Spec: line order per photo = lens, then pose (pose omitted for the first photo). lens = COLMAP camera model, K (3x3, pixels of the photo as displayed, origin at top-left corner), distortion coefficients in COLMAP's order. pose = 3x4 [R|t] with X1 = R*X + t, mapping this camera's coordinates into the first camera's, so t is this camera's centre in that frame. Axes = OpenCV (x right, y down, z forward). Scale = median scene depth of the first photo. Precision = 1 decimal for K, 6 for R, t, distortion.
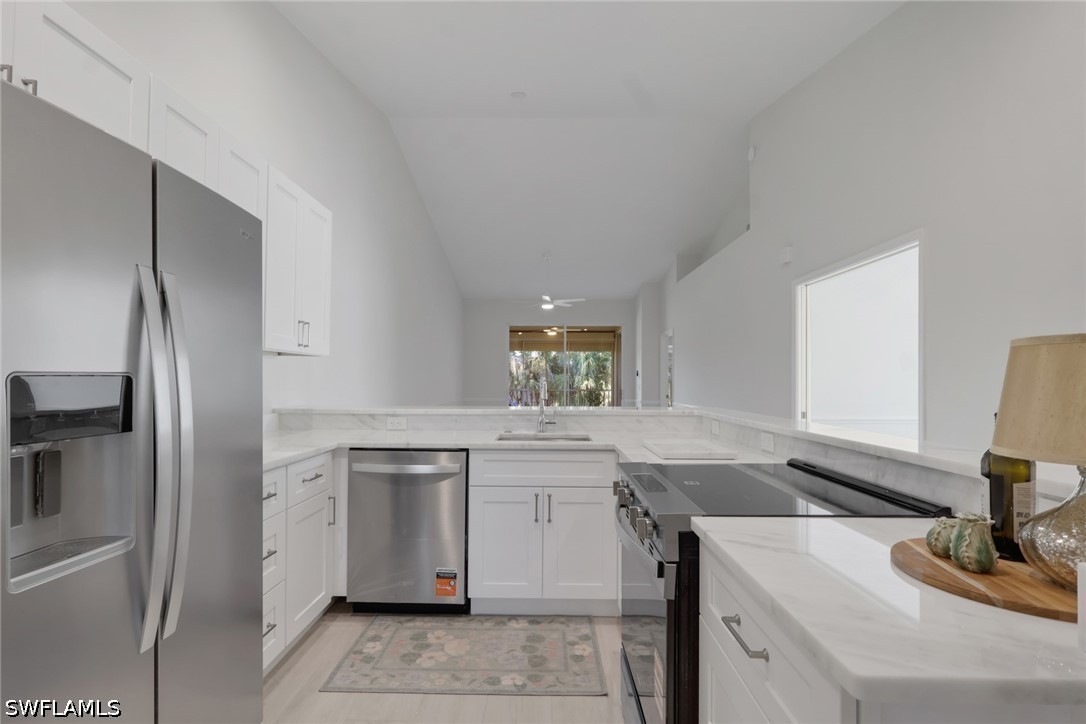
lens RADIAL K [[524.5, 0, 536.3], [0, 524.5, 374.2], [0, 0, 1]] dist [-0.001356, 0.000677]
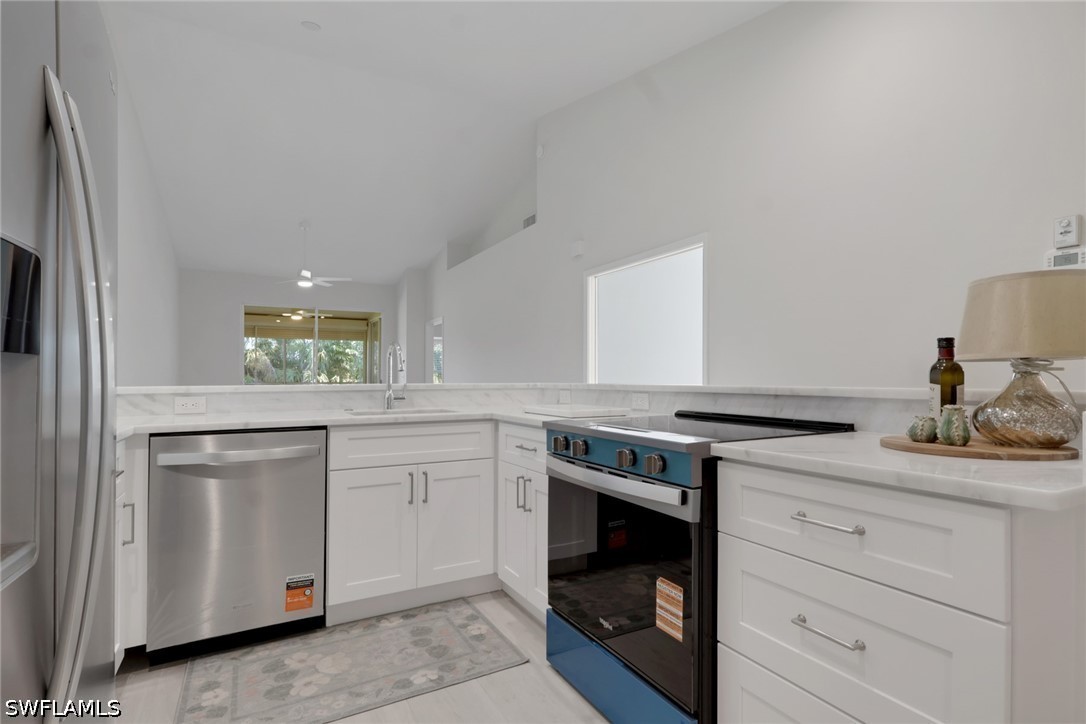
lens RADIAL K [[535.7, 0, 542.7], [0, 535.7, 377.2], [0, 0, 1]] dist [-0.001514, 0.033914]
pose [[0.868061, -0.006254, 0.496418, -0.257858], [0.001200, 0.999944, 0.010498, 0.055831], [-0.496456, -0.008517, 0.868020, 0.095513]]
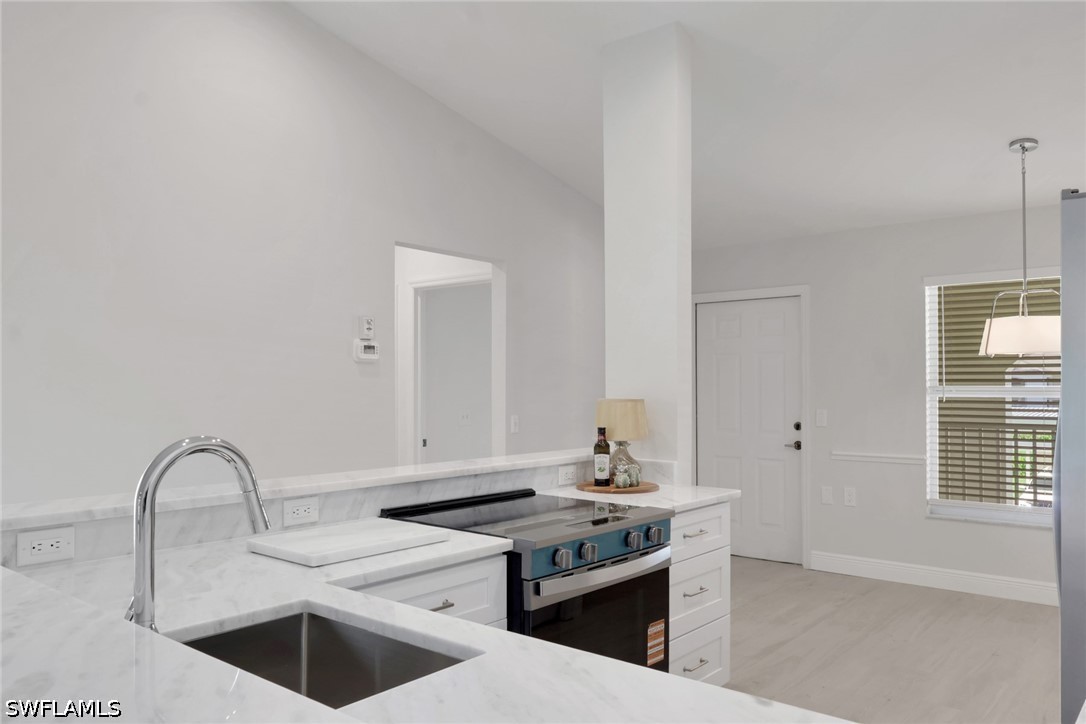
lens RADIAL K [[805.6, 0, 542.6], [0, 805.6, 382.3], [0, 0, 1]] dist [-0.001990, -0.002123]
pose [[-0.778116, 0.000345, 0.628120, -0.422555], [-0.009057, 0.999890, -0.011770, -0.029955], [-0.628055, -0.014848, -0.778027, 1.388570]]
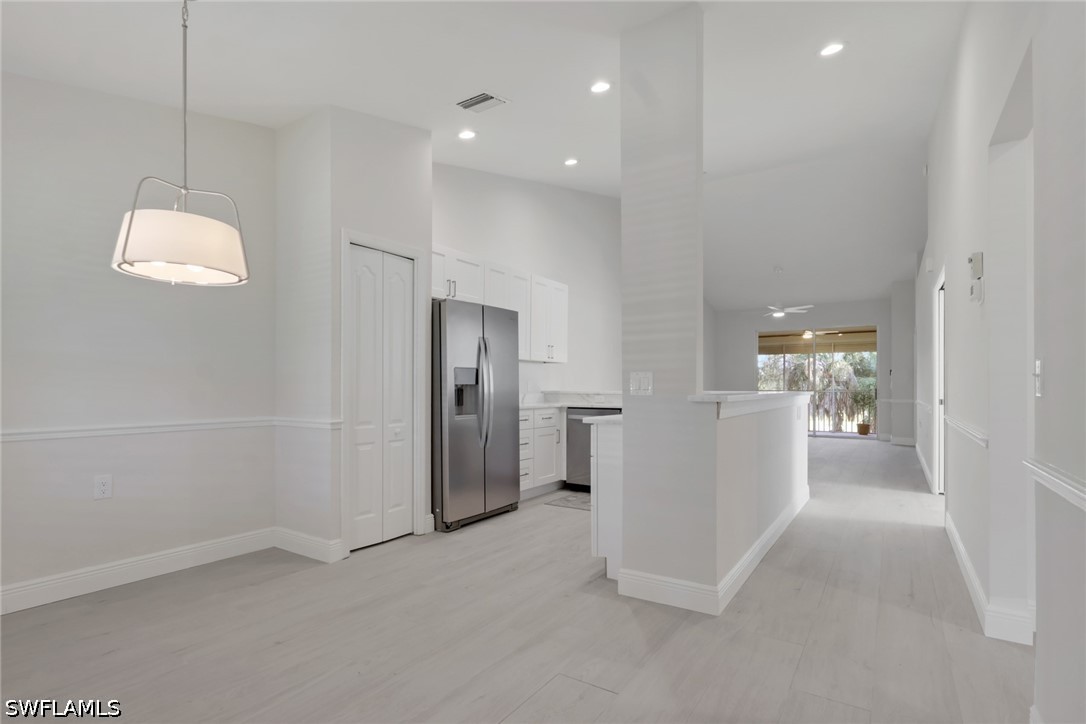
lens RADIAL K [[530.6, 0, 544.0], [0, 530.6, 379.3], [0, 0, 1]] dist [-0.001969, 0.000436]
pose [[0.845193, -0.013425, -0.534293, 0.665615], [0.010776, 0.999909, -0.008079, 0.047585], [0.534353, 0.001071, 0.845261, -0.783374]]
